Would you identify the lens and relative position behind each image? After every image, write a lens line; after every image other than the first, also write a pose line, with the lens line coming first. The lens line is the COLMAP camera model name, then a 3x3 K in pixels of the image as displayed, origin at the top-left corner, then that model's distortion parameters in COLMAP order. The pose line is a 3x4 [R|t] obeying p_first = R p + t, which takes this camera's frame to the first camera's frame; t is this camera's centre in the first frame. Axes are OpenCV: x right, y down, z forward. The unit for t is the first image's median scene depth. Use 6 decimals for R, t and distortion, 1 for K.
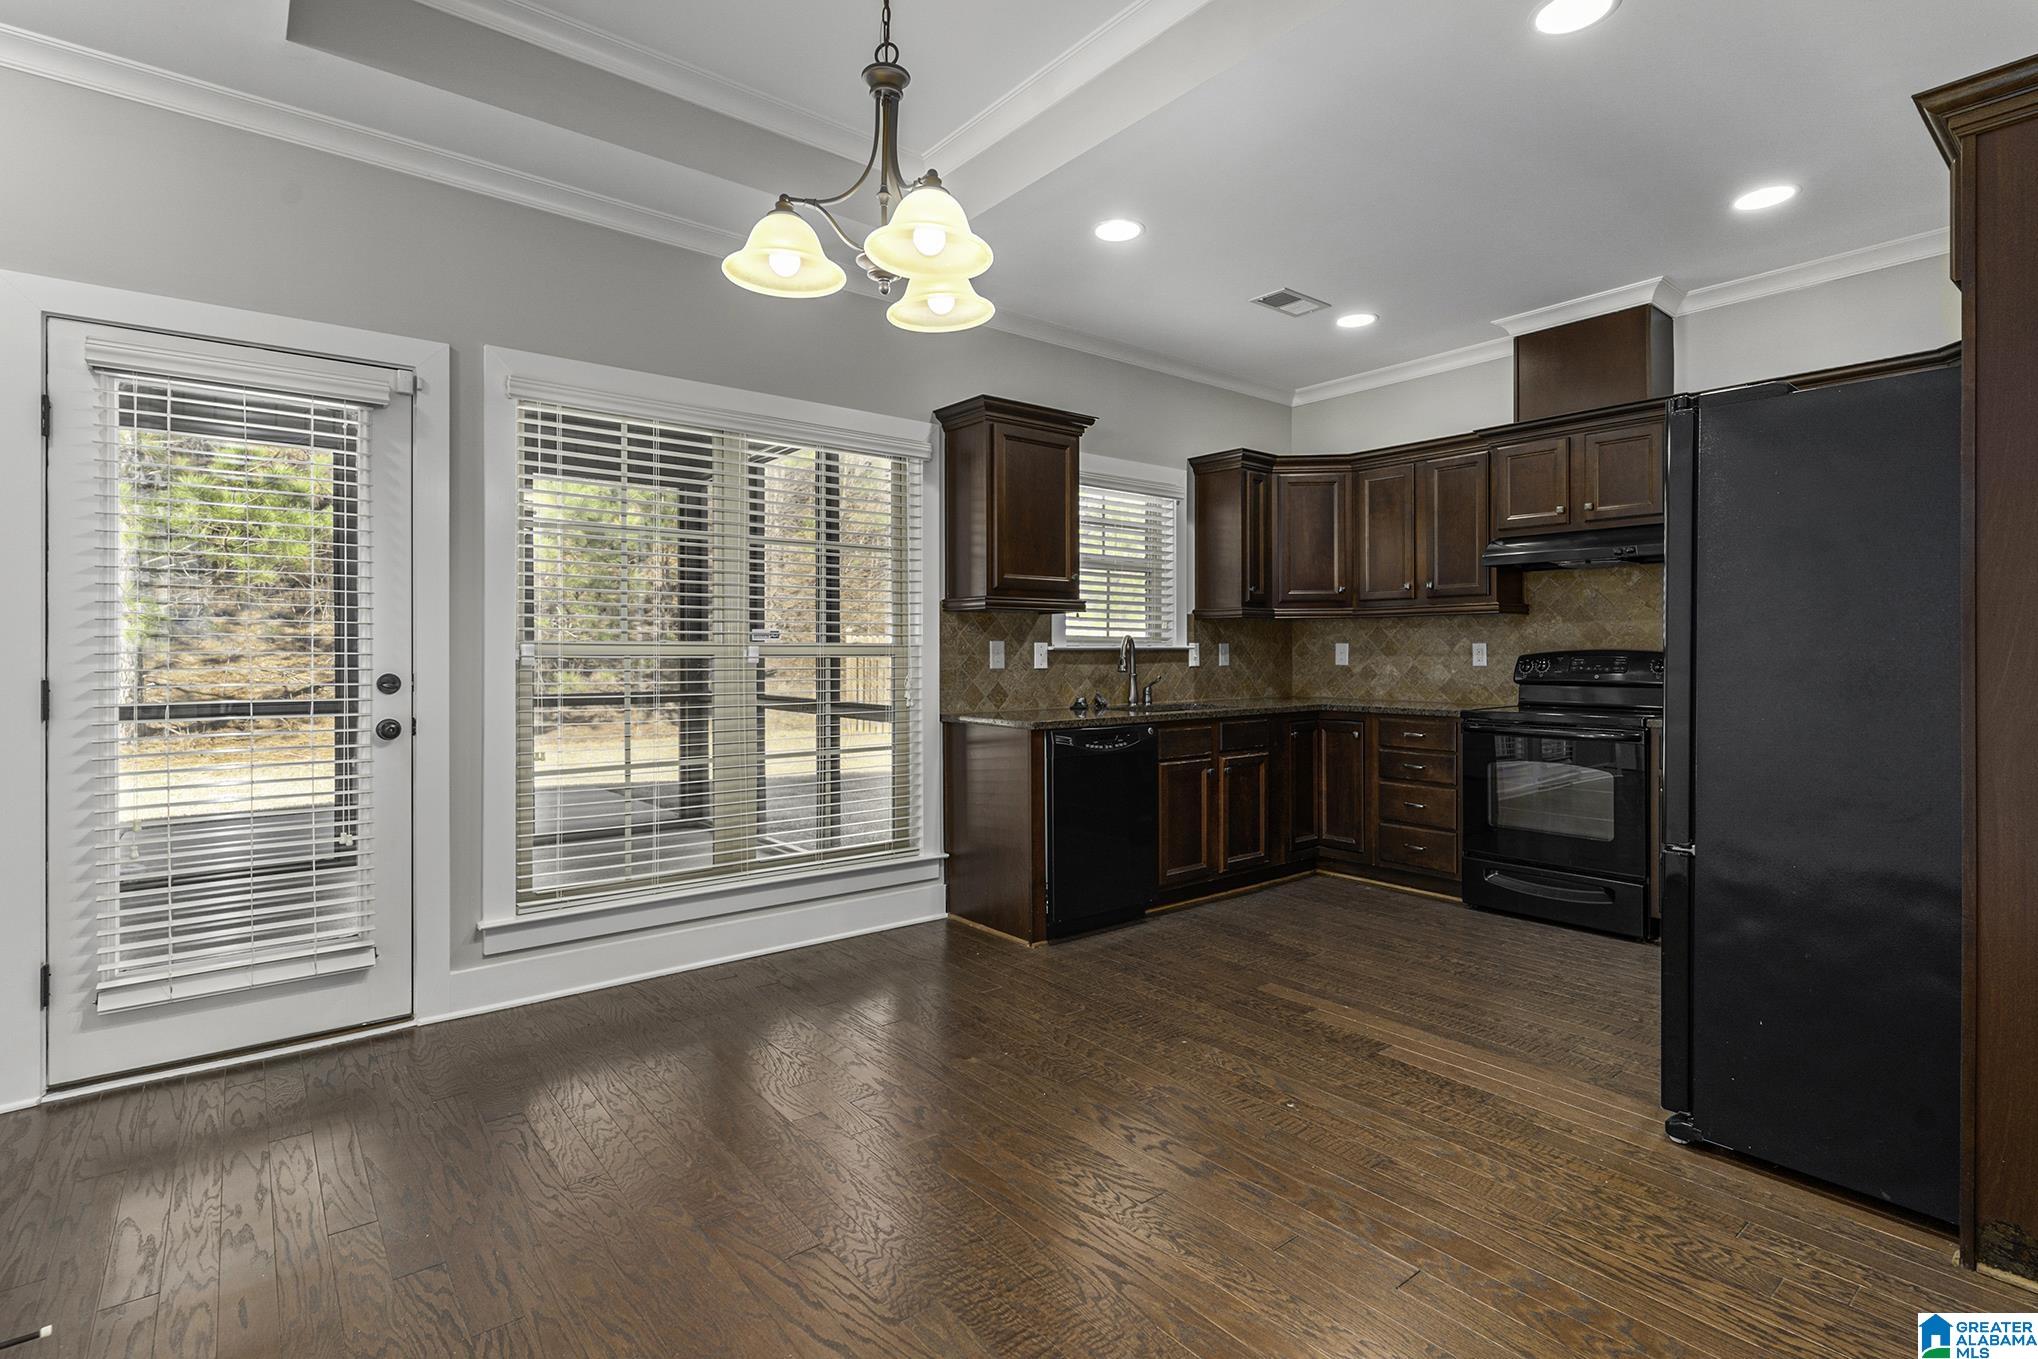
lens RADIAL K [[973.6, 0, 1027.3], [0, 973.6, 654.8], [0, 0, 1]] dist [0.001893, 0.000539]
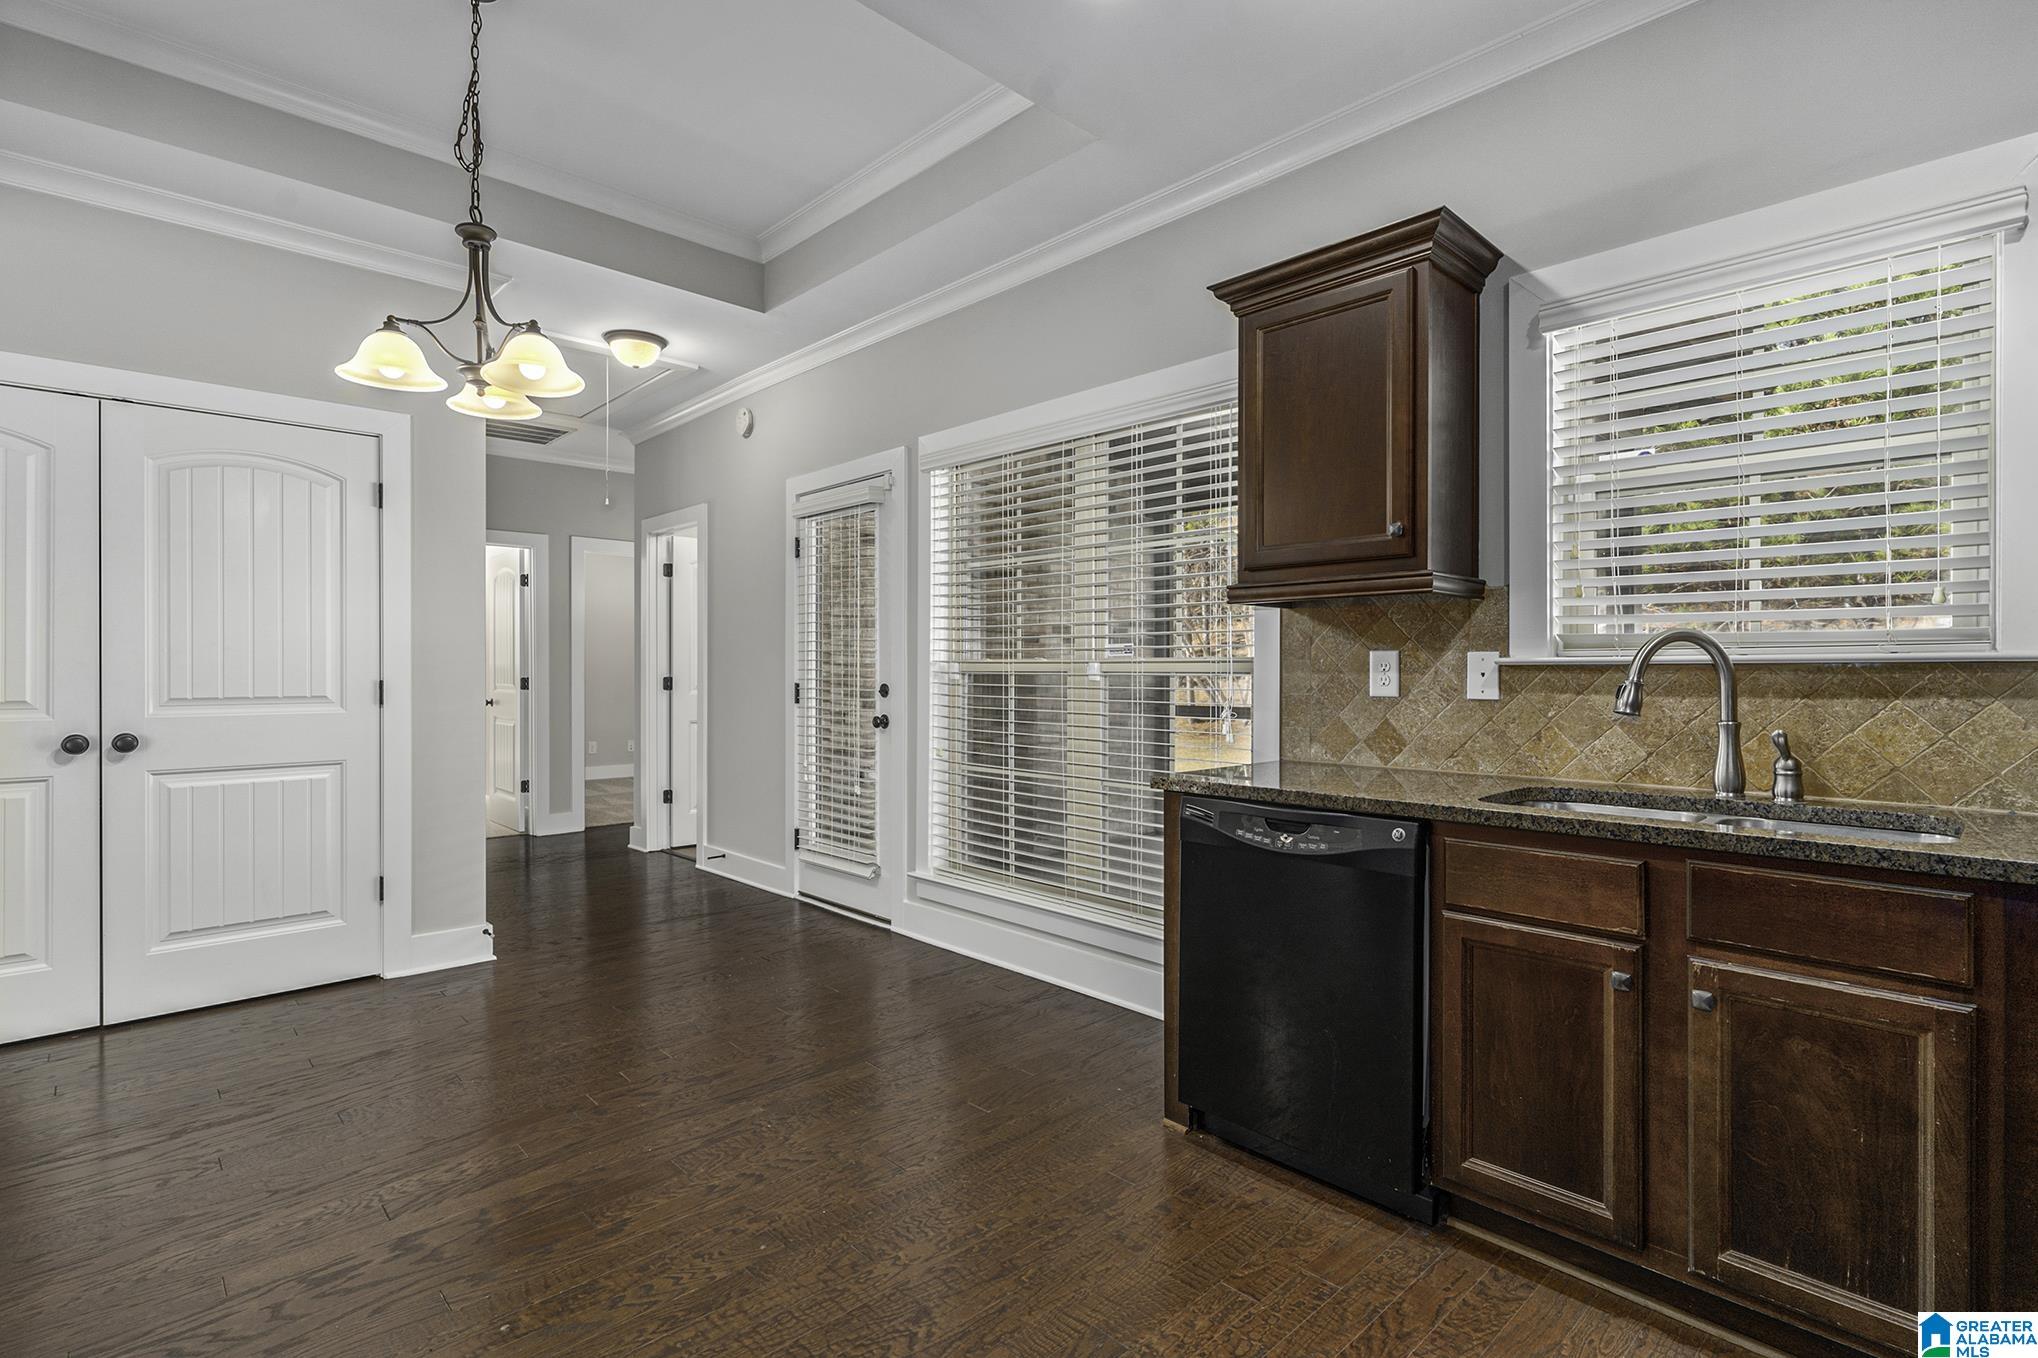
lens RADIAL K [[976.0, 0, 1028.3], [0, 976.0, 670.0], [0, 0, 1]] dist [0.000762, -0.000046]
pose [[0.084919, 0.003059, -0.996383, 0.530739], [-0.001507, 0.999995, 0.002942, -0.003445], [0.996387, 0.001252, 0.084923, 0.702275]]
